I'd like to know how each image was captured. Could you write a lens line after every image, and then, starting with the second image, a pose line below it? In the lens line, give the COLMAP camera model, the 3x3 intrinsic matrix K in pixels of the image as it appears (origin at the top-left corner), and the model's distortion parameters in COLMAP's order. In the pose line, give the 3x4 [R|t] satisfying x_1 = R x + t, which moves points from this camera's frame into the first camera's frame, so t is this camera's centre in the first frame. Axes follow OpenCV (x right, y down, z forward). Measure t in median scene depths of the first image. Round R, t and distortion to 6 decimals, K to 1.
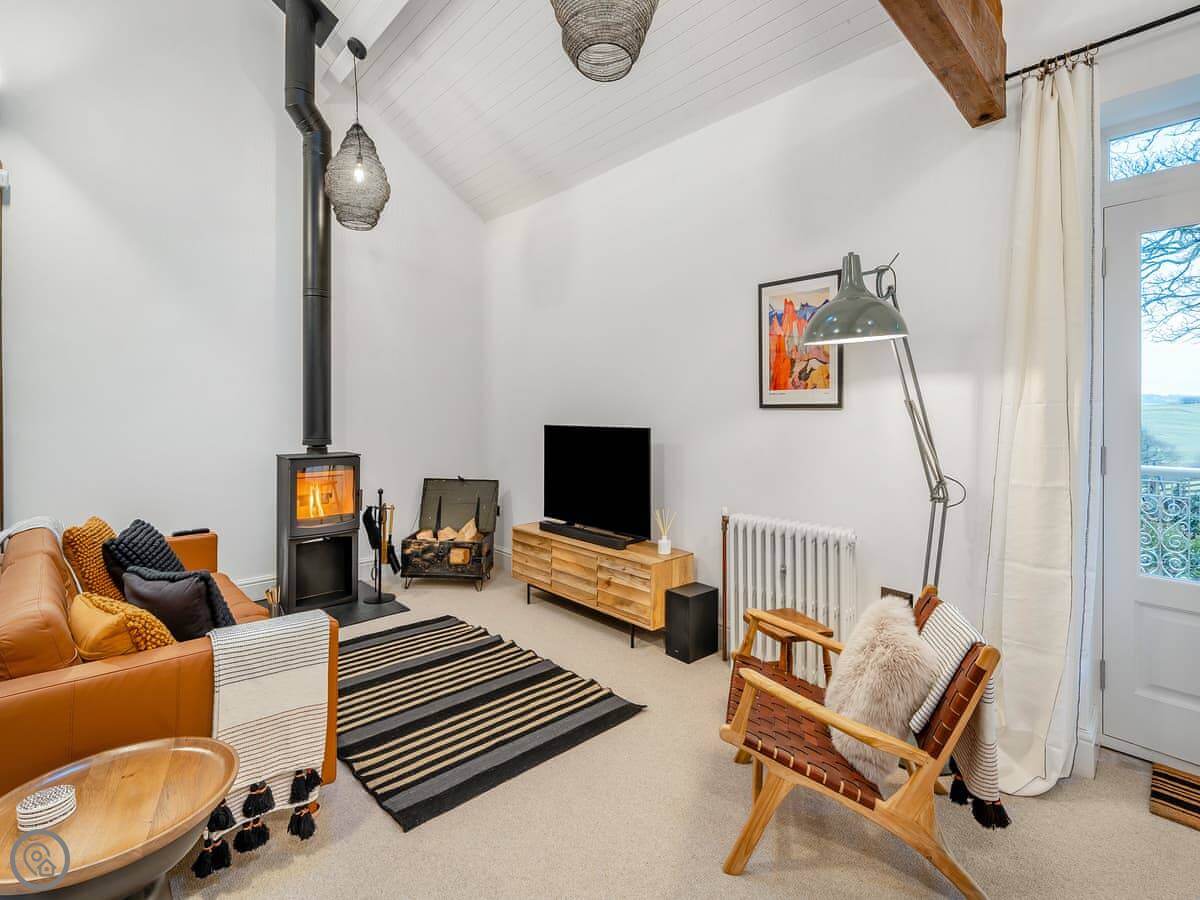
lens RADIAL K [[573.0, 0, 600.2], [0, 573.0, 413.5], [0, 0, 1]] dist [-0.000562, 0.000067]
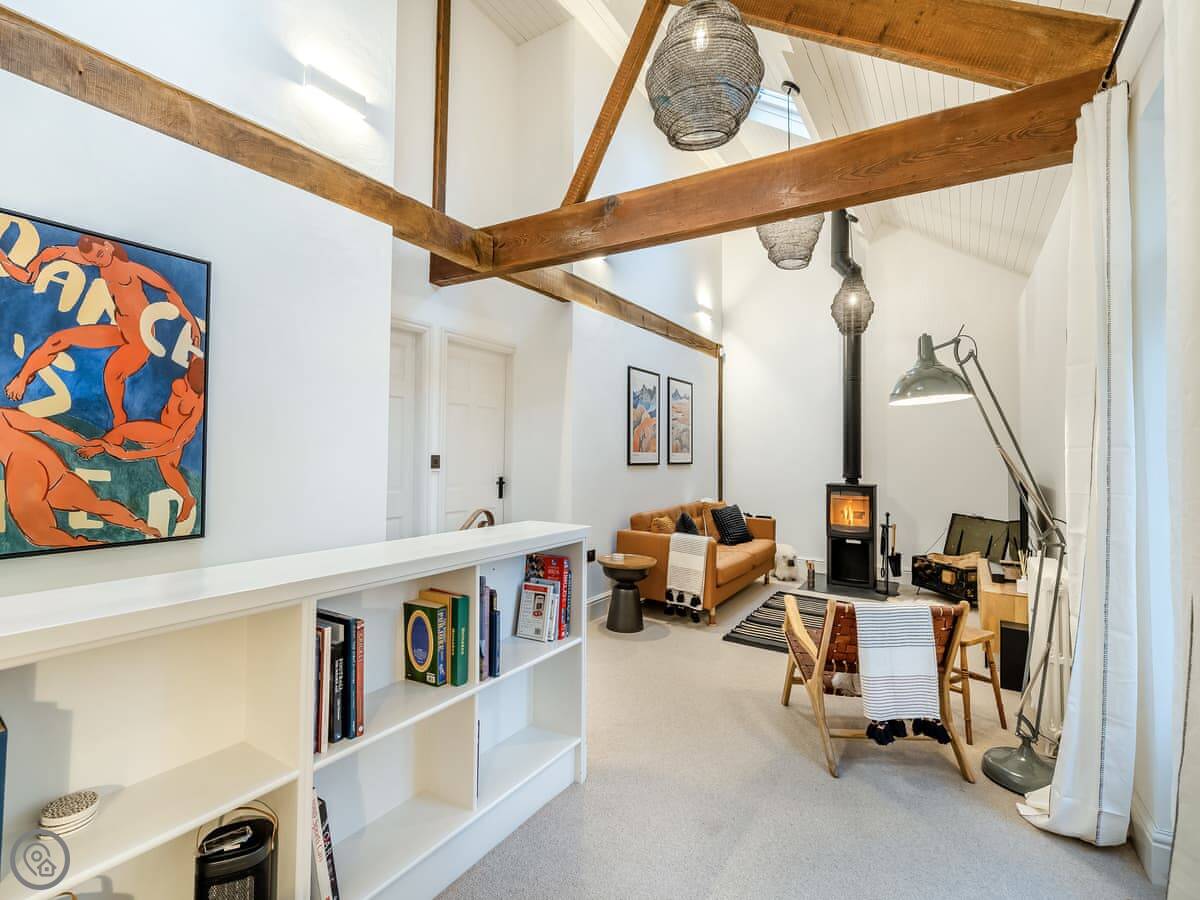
lens RADIAL K [[565.1, 0, 597.0], [0, 565.1, 442.3], [0, 0, 1]] dist [-0.000759, 0.000121]
pose [[0.244722, -0.016394, -0.969455, 0.805595], [-0.020096, 0.999557, -0.021976, 0.005778], [0.969385, 0.024860, 0.244284, -0.020614]]
